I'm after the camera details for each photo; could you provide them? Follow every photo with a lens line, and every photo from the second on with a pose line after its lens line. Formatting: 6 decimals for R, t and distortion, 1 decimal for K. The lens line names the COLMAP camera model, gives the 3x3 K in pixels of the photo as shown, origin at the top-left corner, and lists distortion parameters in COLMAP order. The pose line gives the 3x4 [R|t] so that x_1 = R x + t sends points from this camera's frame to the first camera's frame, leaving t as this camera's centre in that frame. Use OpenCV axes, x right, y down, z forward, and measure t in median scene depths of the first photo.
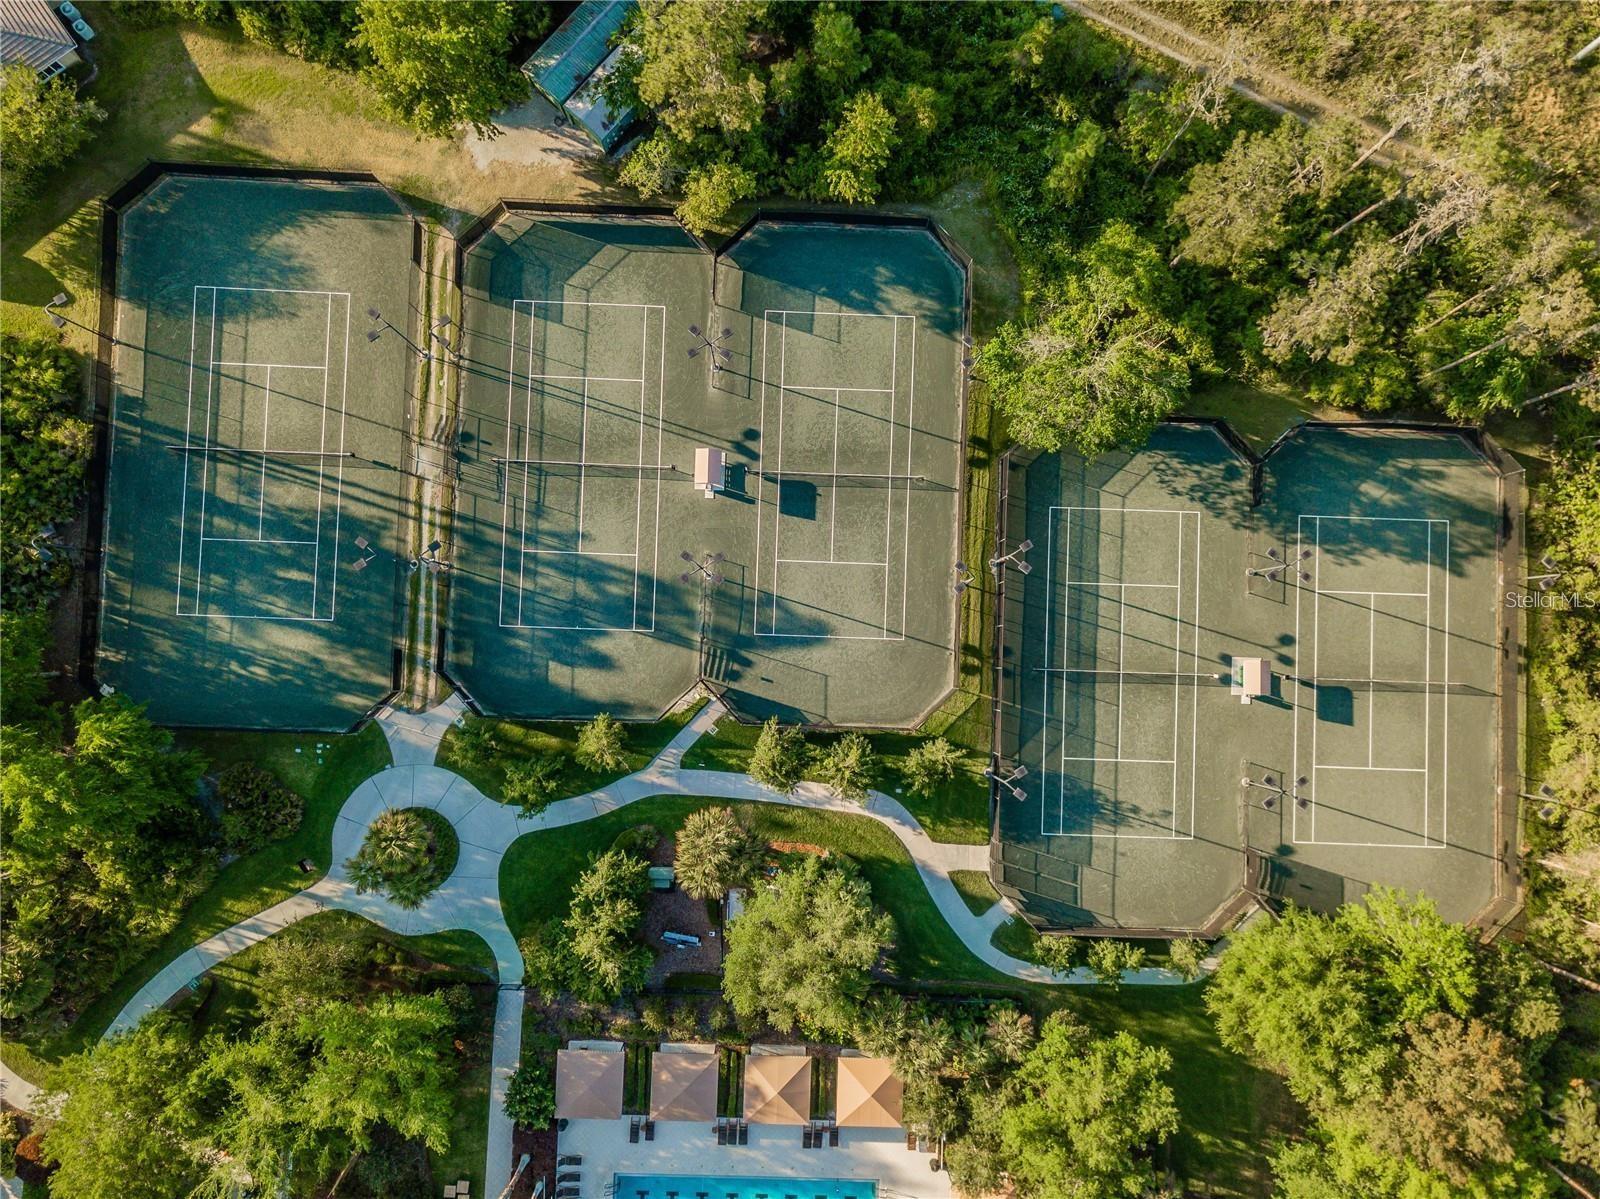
lens RADIAL K [[1198.8, 0, 810.5], [0, 1198.8, 598.2], [0, 0, 1]] dist [0.029909, -0.015651]
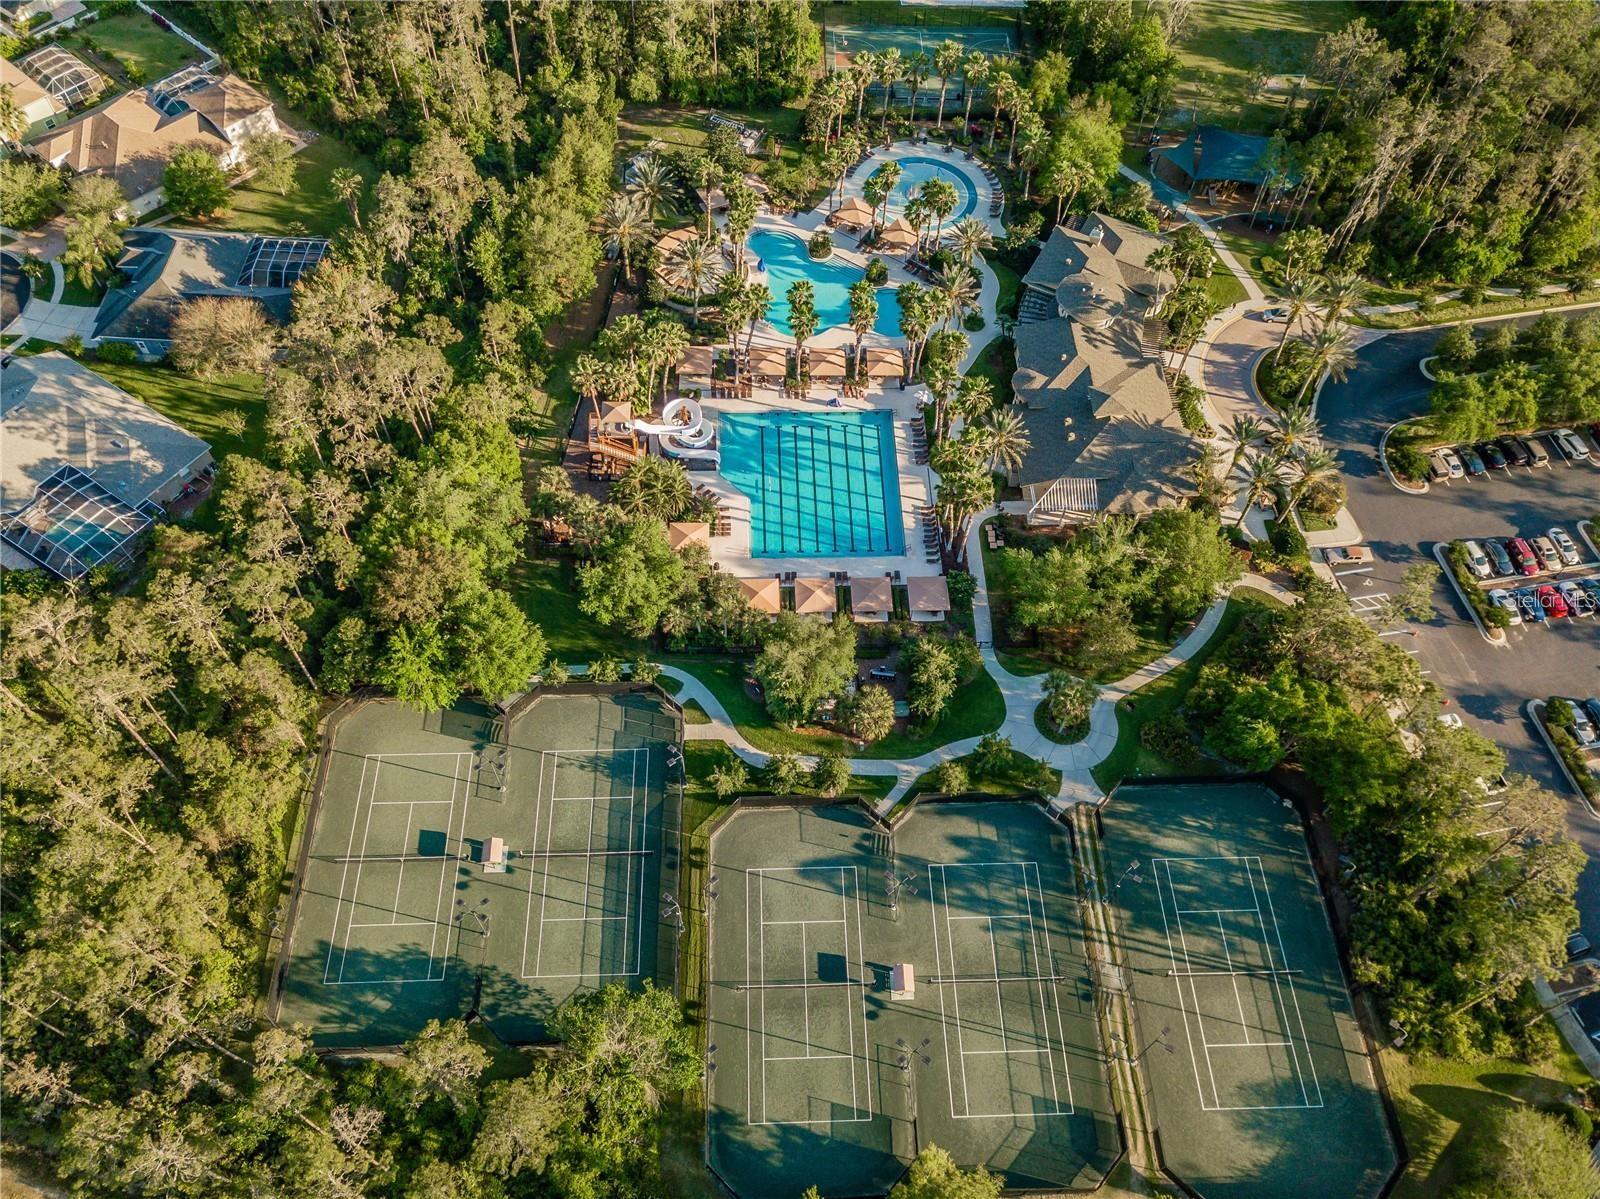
lens RADIAL K [[1198.8, 0, 811.2], [0, 1198.8, 599.4], [0, 0, 1]] dist [0.029909, -0.015651]
pose [[-0.995934, 0.031798, -0.084291, 0.111504], [-0.075217, -0.808453, 0.583735, -0.529888], [-0.049584, 0.587701, 0.807557, -0.302579]]
